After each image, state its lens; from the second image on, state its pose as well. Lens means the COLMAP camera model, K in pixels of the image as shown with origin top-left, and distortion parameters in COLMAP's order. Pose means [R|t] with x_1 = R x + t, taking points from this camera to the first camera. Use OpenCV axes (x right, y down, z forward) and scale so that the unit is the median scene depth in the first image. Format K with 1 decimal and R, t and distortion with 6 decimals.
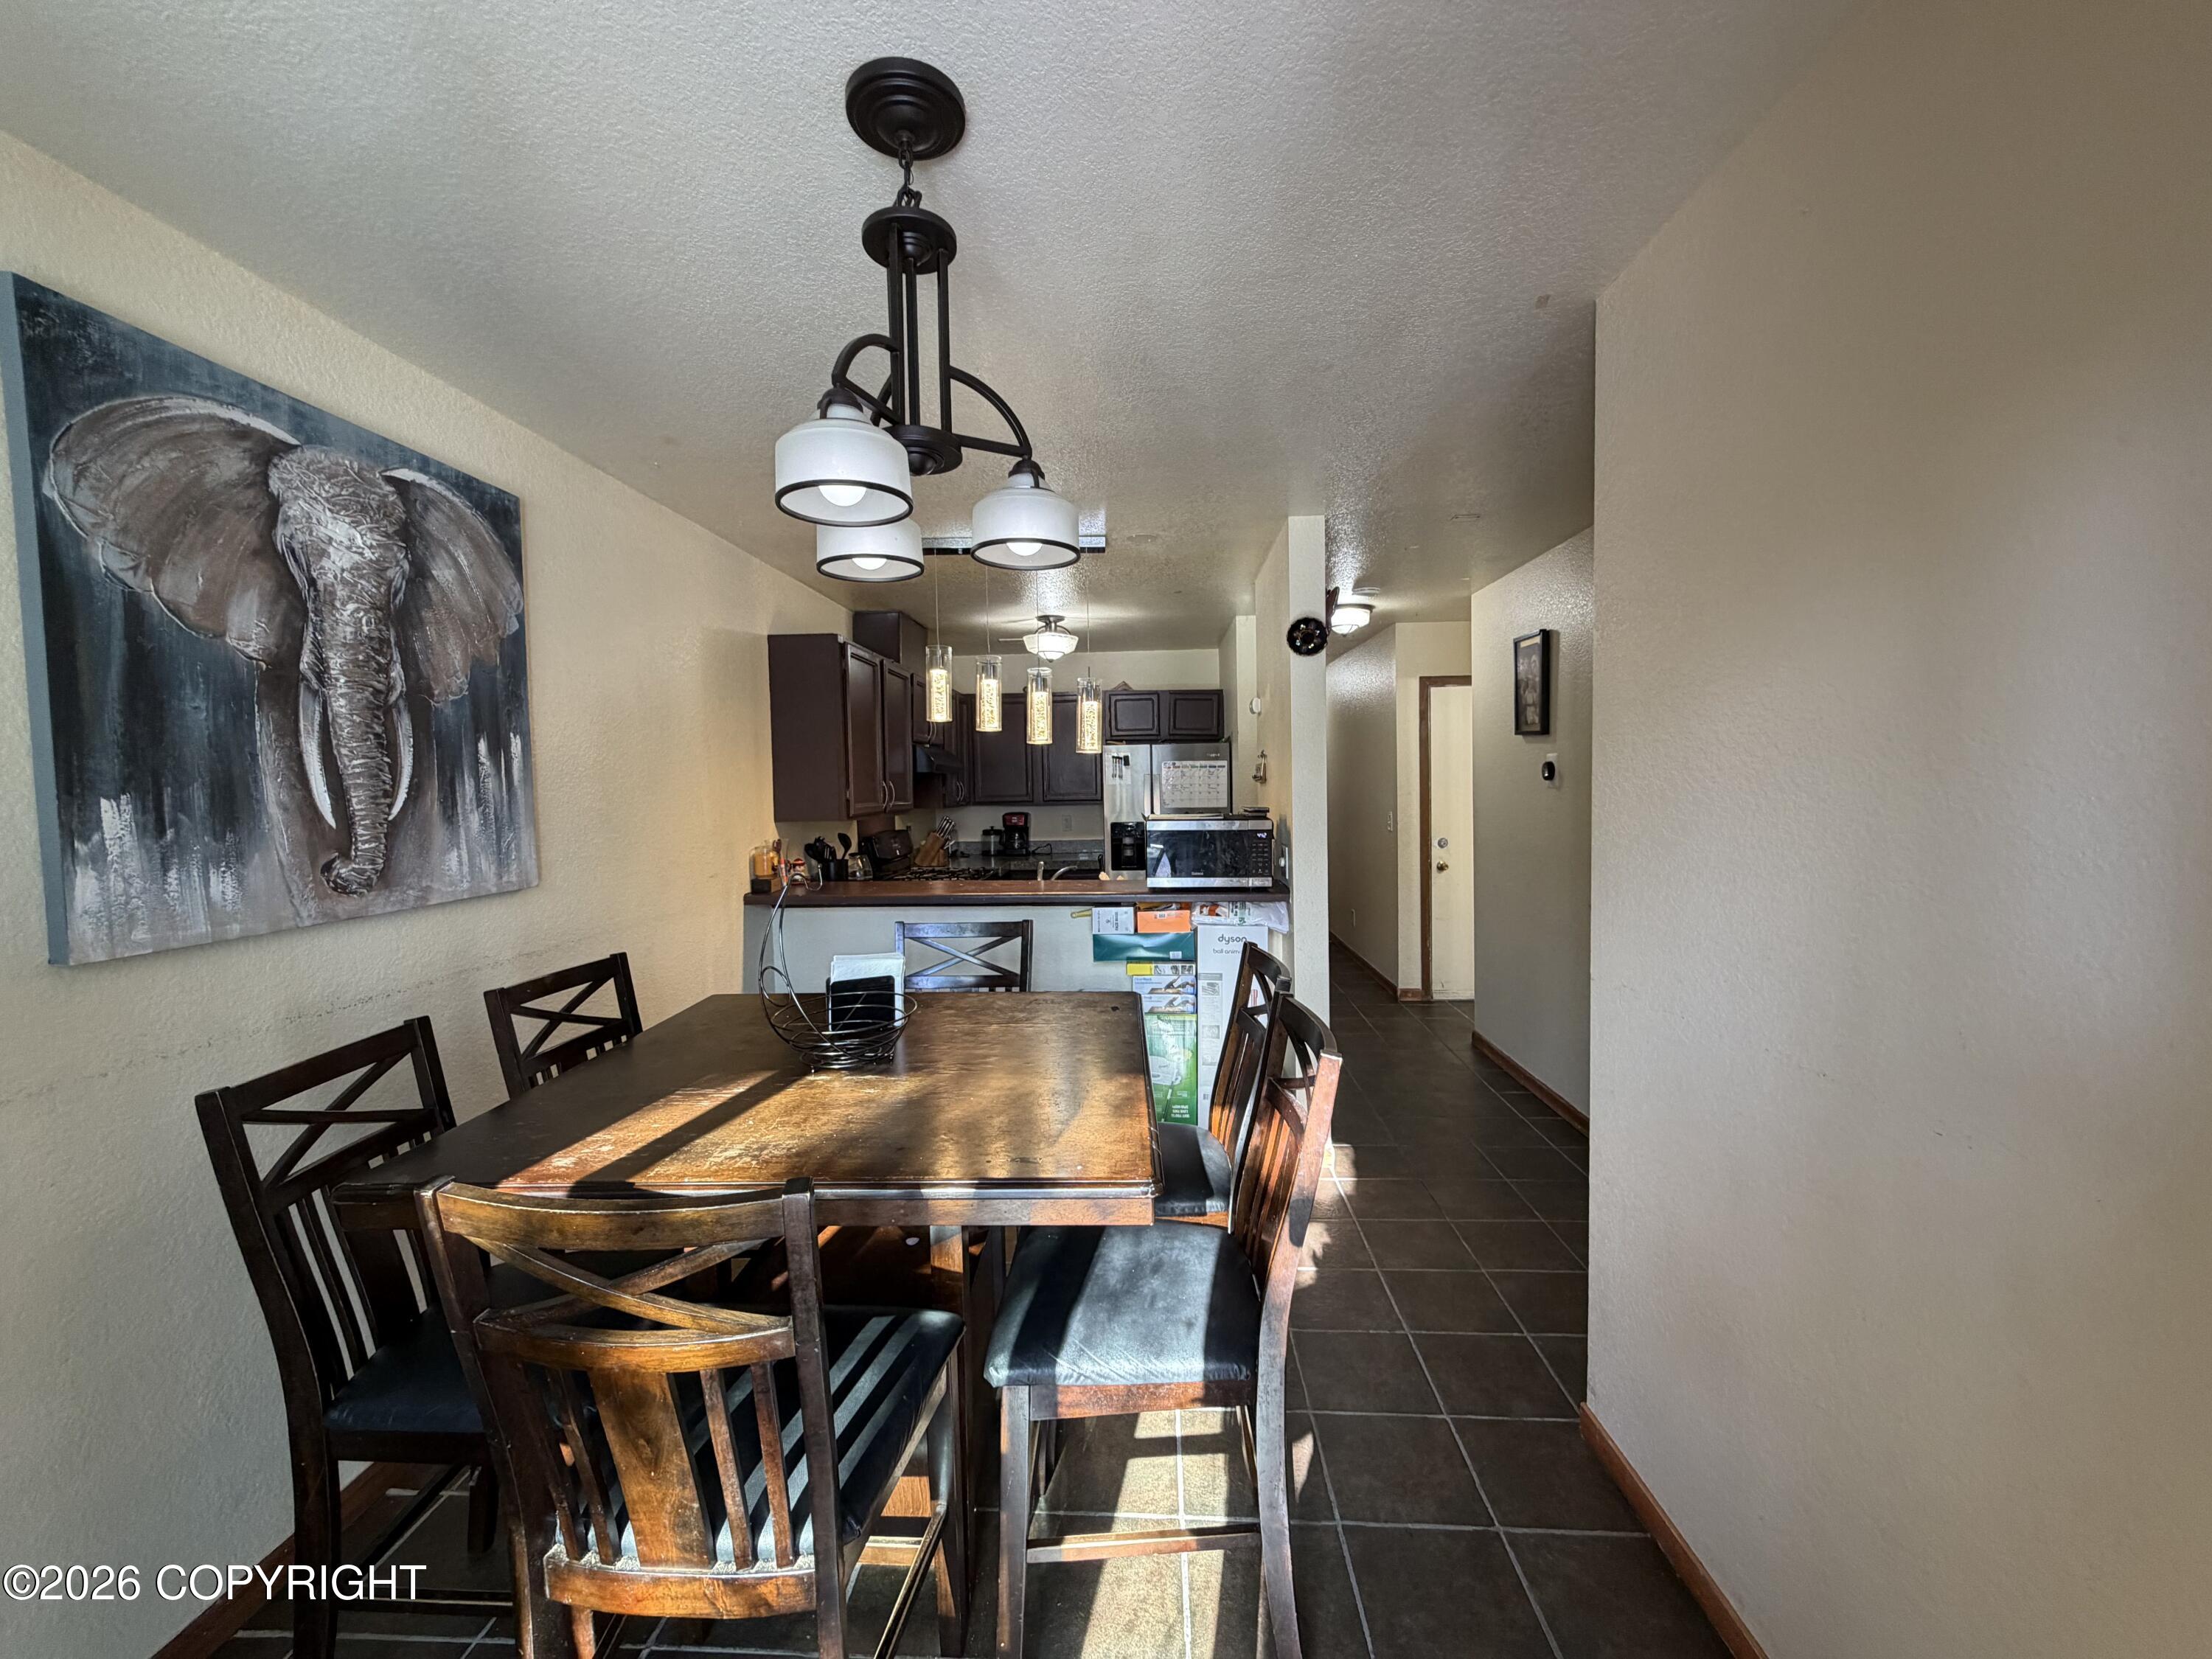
lens RADIAL K [[883.1, 0, 1093.1], [0, 883.1, 827.0], [0, 0, 1]] dist [0.000740, 0.000065]
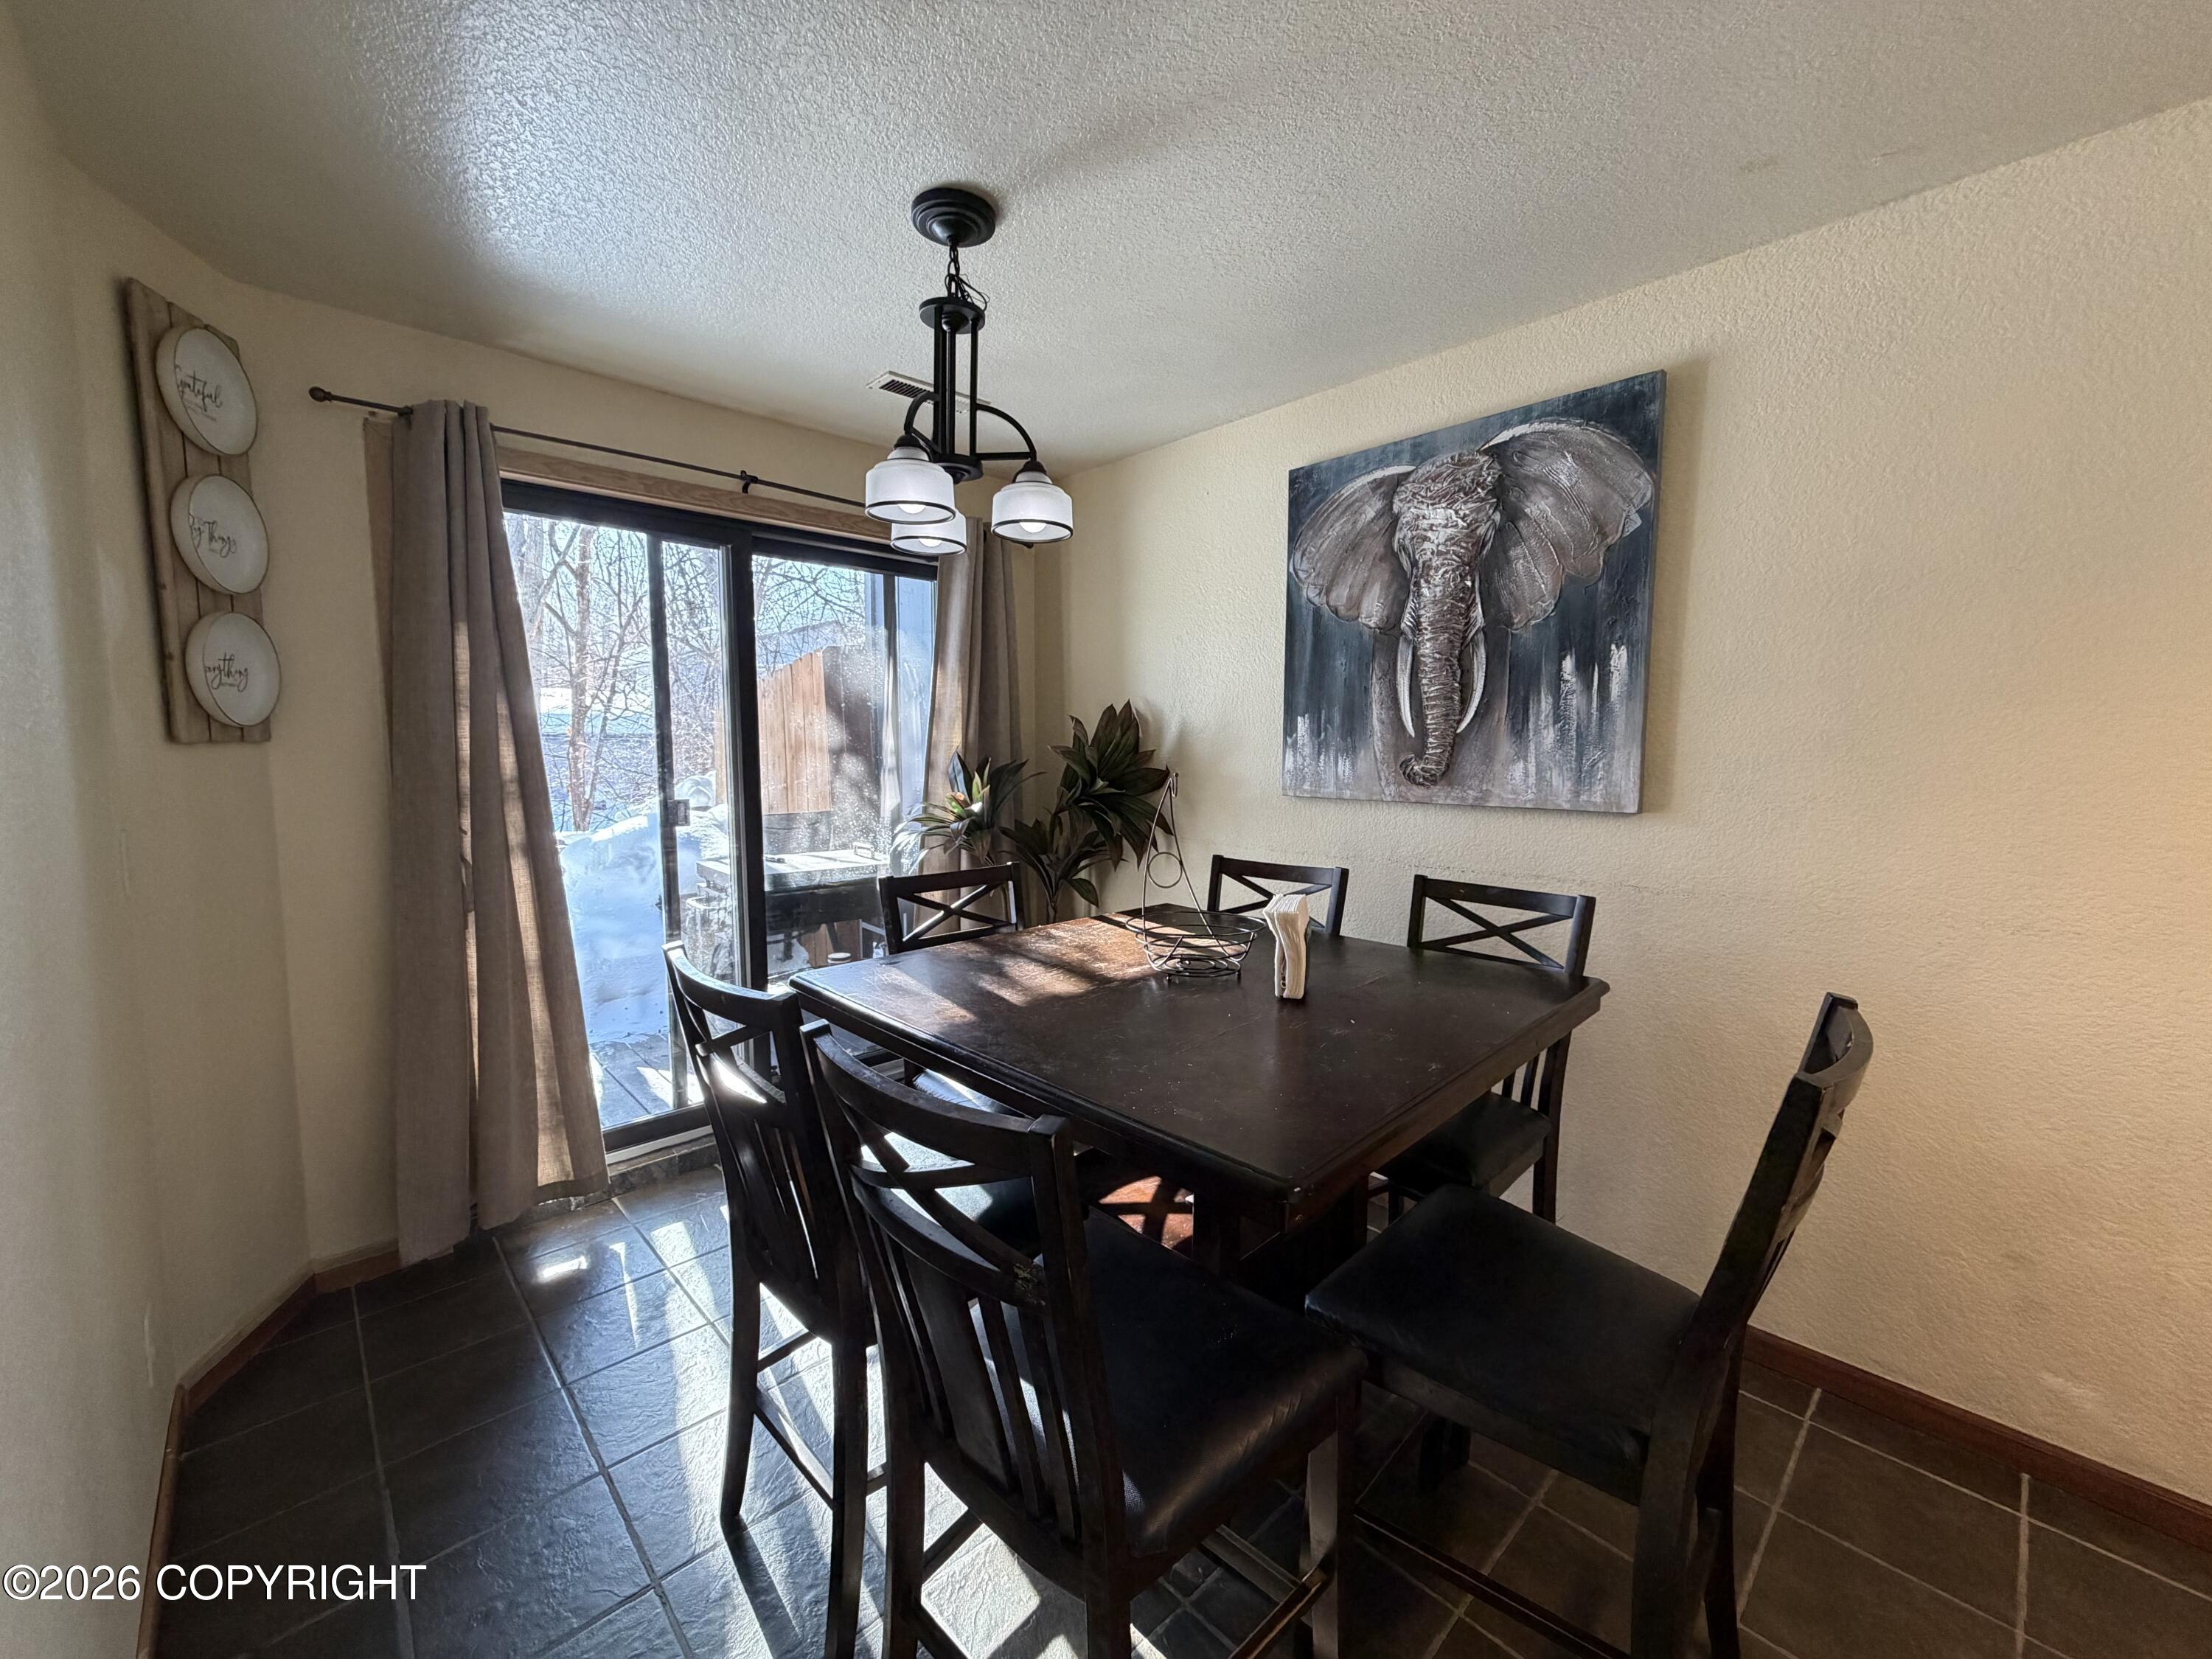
lens RADIAL K [[883.1, 0, 1103.4], [0, 883.1, 824.9], [0, 0, 1]] dist [0.000740, 0.000065]
pose [[-0.677821, 0.079944, -0.730867, 0.506360], [-0.029074, 0.990379, 0.135293, -0.034722], [0.734652, 0.112954, -0.668976, 1.541899]]
